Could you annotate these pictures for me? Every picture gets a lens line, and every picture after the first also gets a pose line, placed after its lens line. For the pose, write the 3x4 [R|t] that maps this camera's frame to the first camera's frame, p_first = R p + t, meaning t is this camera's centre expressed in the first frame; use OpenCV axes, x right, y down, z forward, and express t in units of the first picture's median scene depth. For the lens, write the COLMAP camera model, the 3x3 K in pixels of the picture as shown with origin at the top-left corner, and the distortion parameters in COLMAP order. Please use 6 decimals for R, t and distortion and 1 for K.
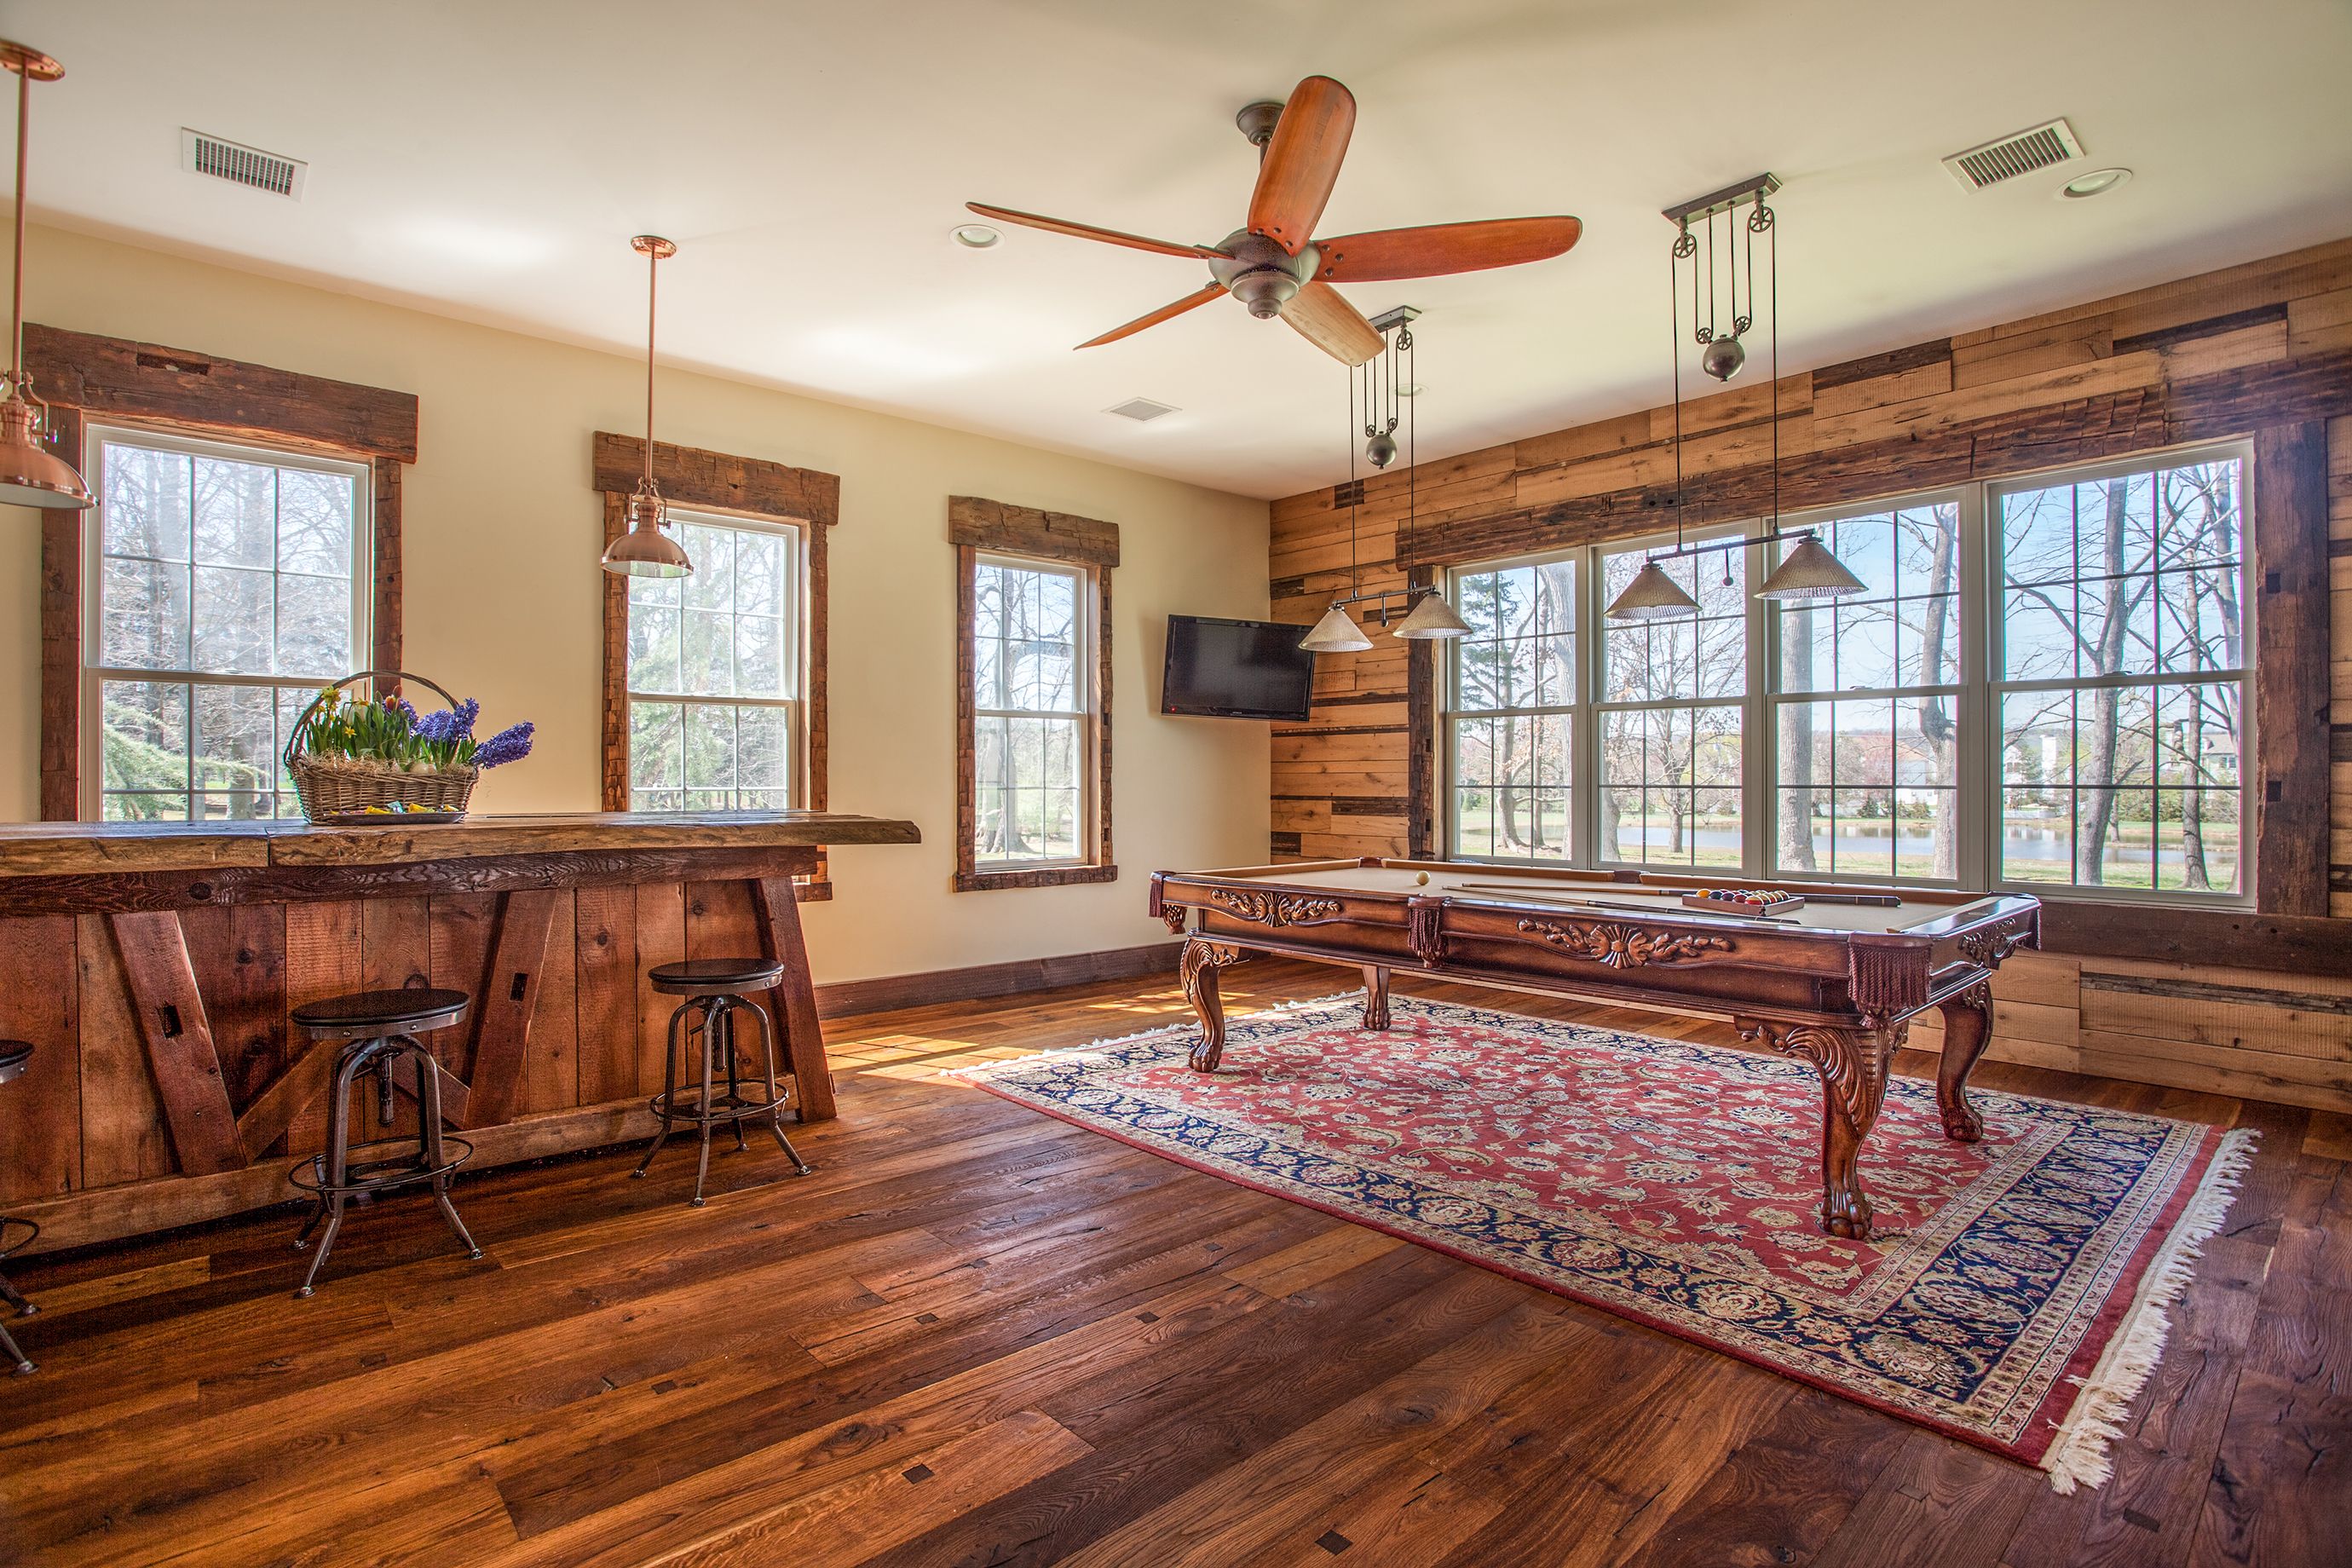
lens RADIAL K [[1157.2, 0, 1152.5], [0, 1157.2, 783.1], [0, 0, 1]] dist [-0.069725, 0.036442]
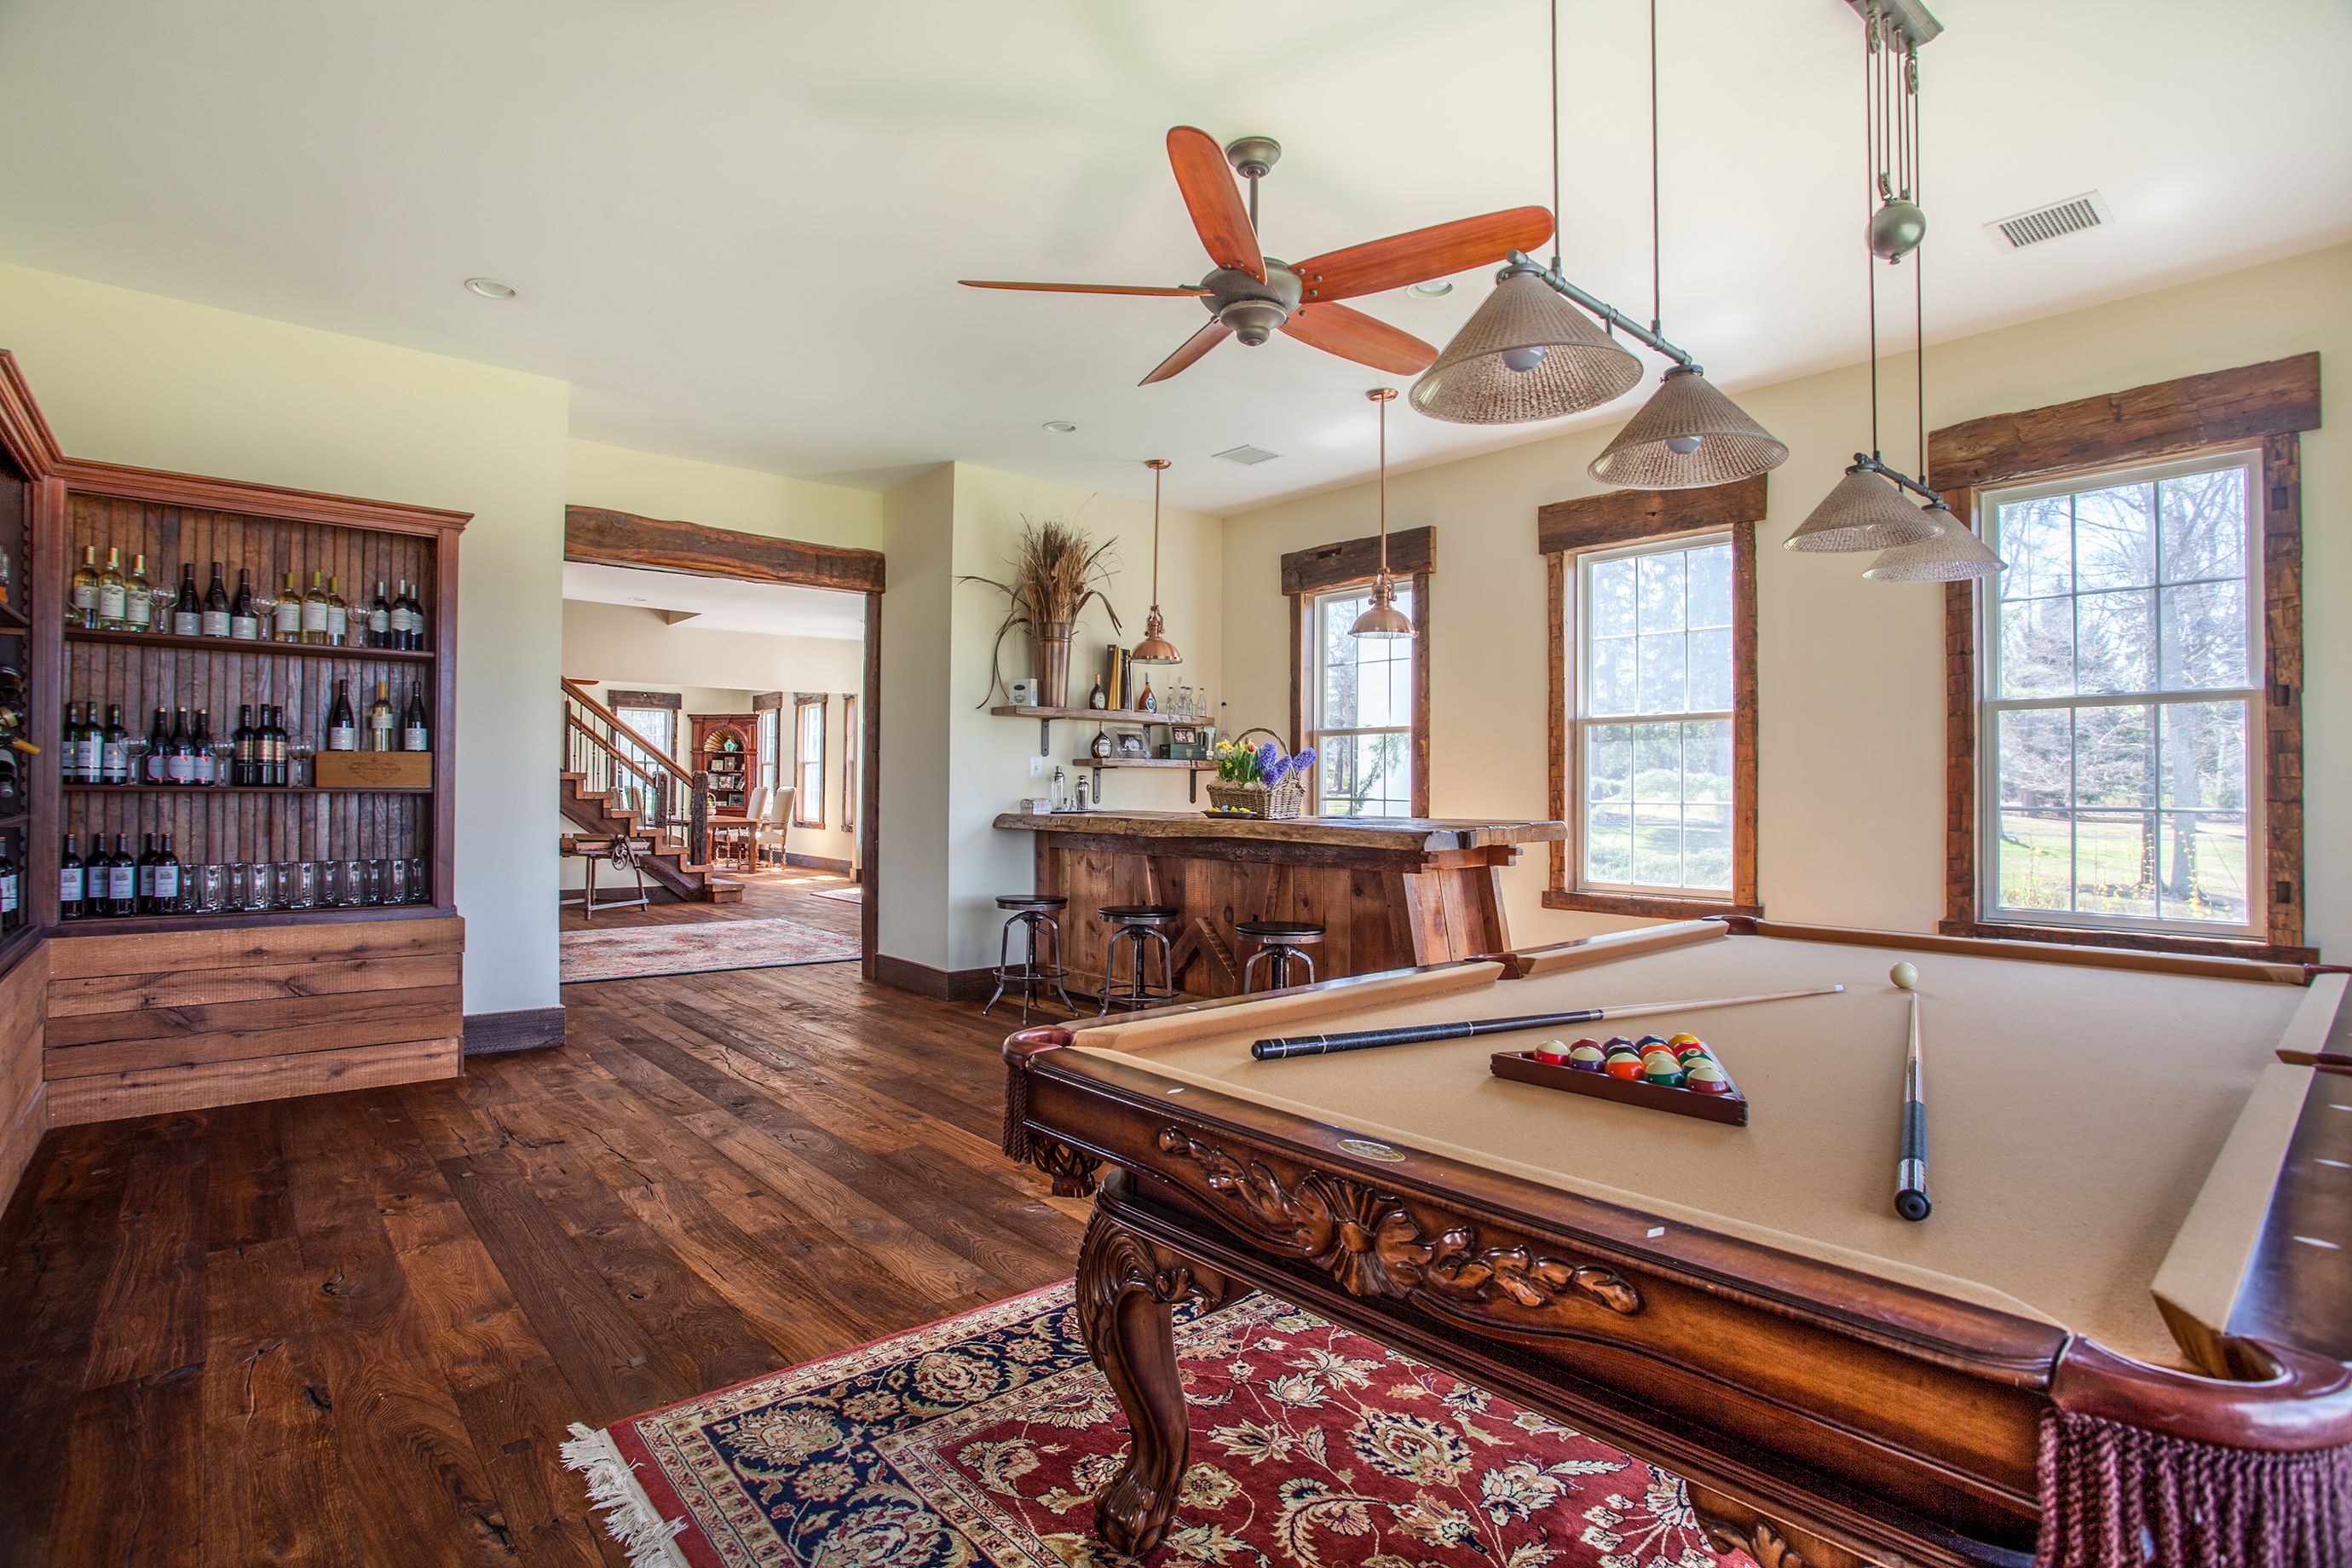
lens RADIAL K [[1157.2, 0, 1152.5], [0, 1157.2, 783.1], [0, 0, 1]] dist [-0.069725, 0.036442]
pose [[-0.024911, -0.008965, -0.999649, 1.391423], [-0.010299, 0.999909, -0.008711, -0.003766], [0.999637, 0.010078, -0.025001, 1.153339]]
